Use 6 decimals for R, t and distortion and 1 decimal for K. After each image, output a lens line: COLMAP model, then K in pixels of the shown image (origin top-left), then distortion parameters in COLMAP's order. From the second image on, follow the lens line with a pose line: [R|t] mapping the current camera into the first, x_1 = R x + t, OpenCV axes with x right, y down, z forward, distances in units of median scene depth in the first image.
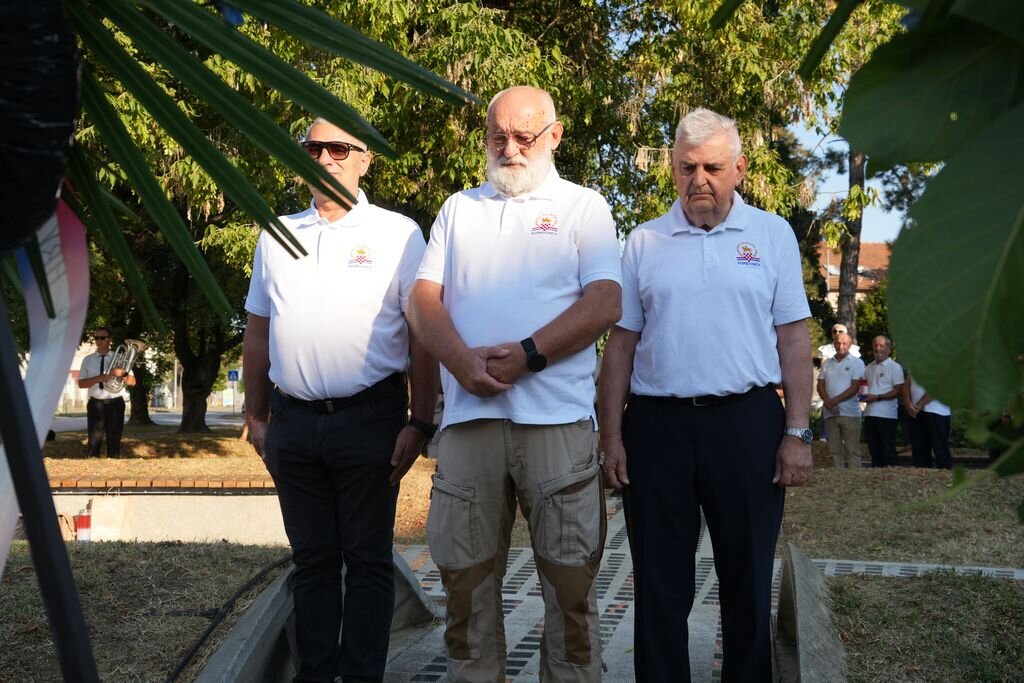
lens RADIAL K [[1176.1, 0, 514.2], [0, 1176.1, 339.5], [0, 0, 1]] dist [0.036665, -0.007329]
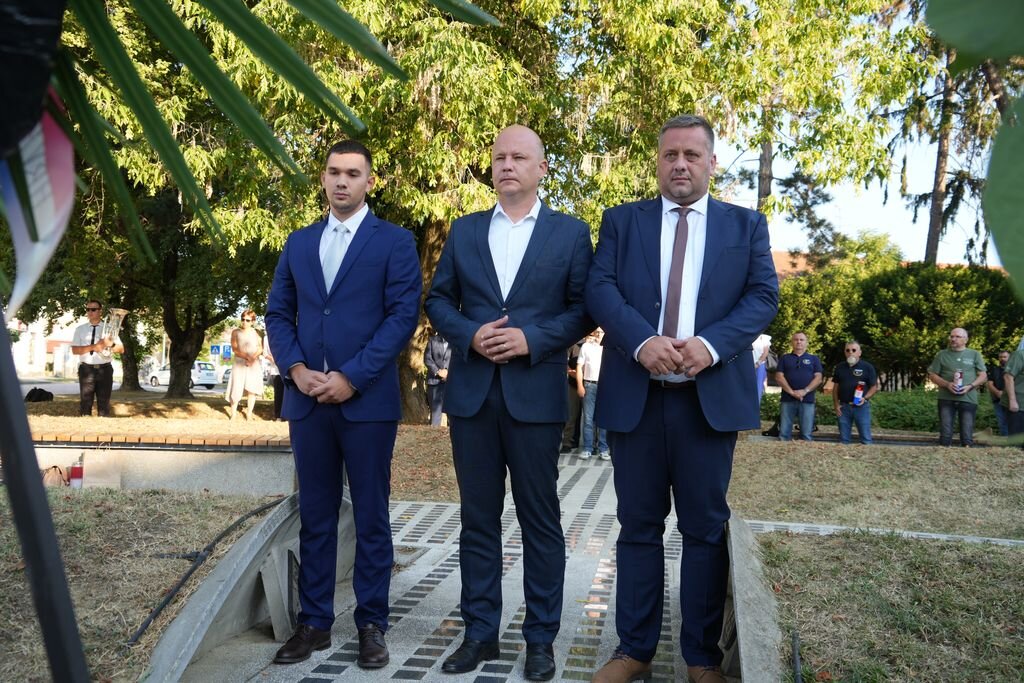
lens RADIAL K [[1020.1, 0, 511.1], [0, 1020.1, 334.6], [0, 0, 1]] dist [0.029060, 0.004108]
pose [[0.998498, 0.028042, 0.047075, -0.006742], [-0.028408, 0.999571, 0.007124, 0.006271], [-0.046855, -0.008450, 0.998866, 0.023139]]
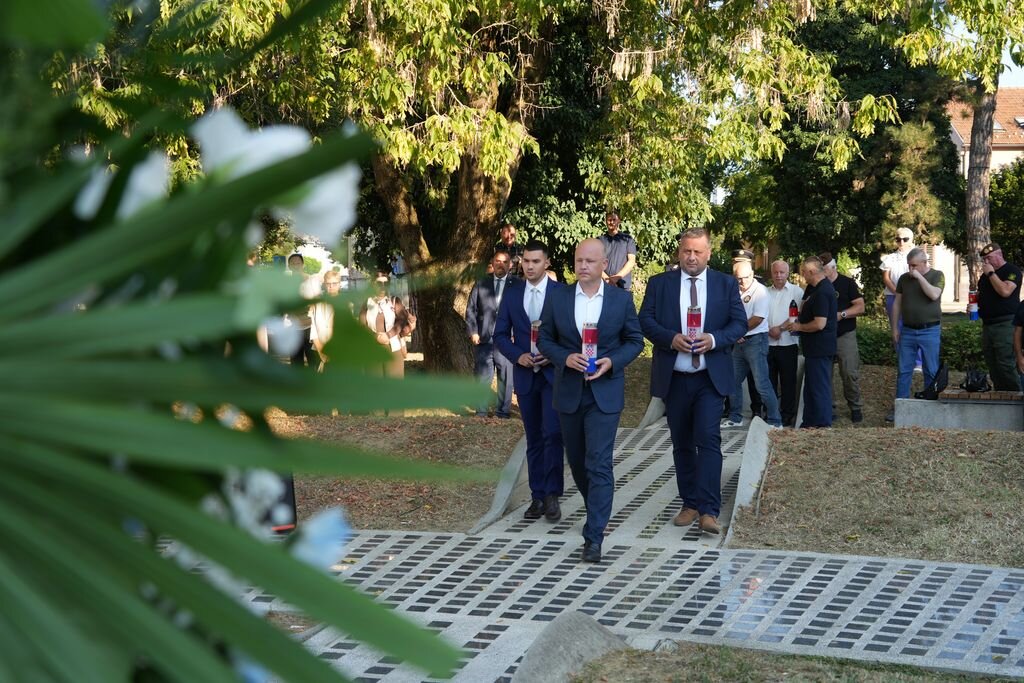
lens RADIAL K [[1378.0, 0, 512.0], [0, 1378.0, 341.5], [0, 0, 1]] dist [0.012280, -0.069395]
pose [[0.996198, -0.009457, -0.086602, 0.134258], [0.018160, 0.994796, 0.100260, -0.066065], [0.085203, -0.101451, 0.991185, -0.010578]]
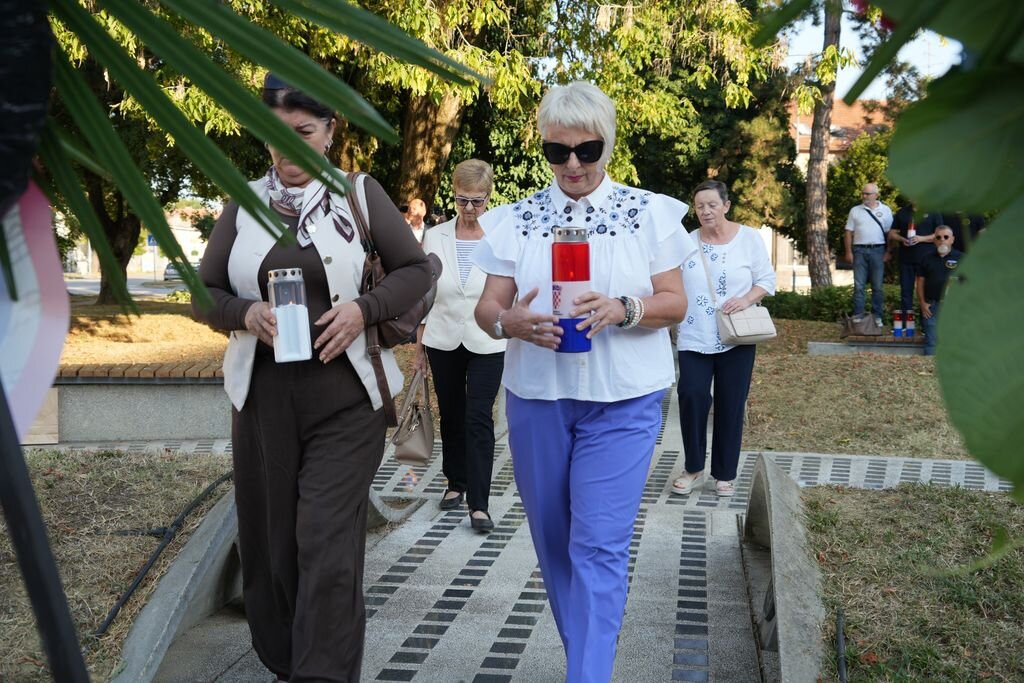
lens RADIAL K [[1263.8, 0, 512.0], [0, 1263.8, 341.5], [0, 0, 1]] dist [0.020600, 0.015458]
pose [[0.999095, 0.000991, 0.042522, -0.007091], [-0.005723, 0.993768, 0.111321, -0.014904], [-0.042147, -0.111463, 0.992874, -0.002036]]
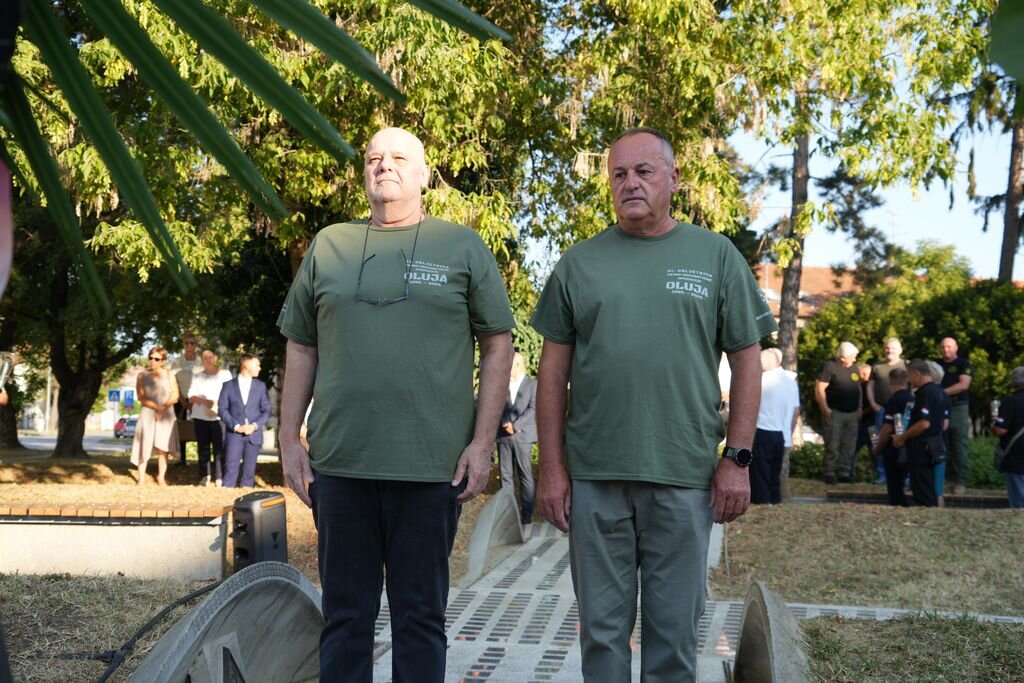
lens RADIAL K [[1277.9, 0, 512.7], [0, 1277.9, 335.5], [0, 0, 1]] dist [0.031314, 0.000585]
pose [[0.997515, 0.021562, 0.067078, -0.011323], [-0.020089, 0.999544, -0.022563, 0.004442], [-0.067534, 0.021159, 0.997493, 0.012421]]
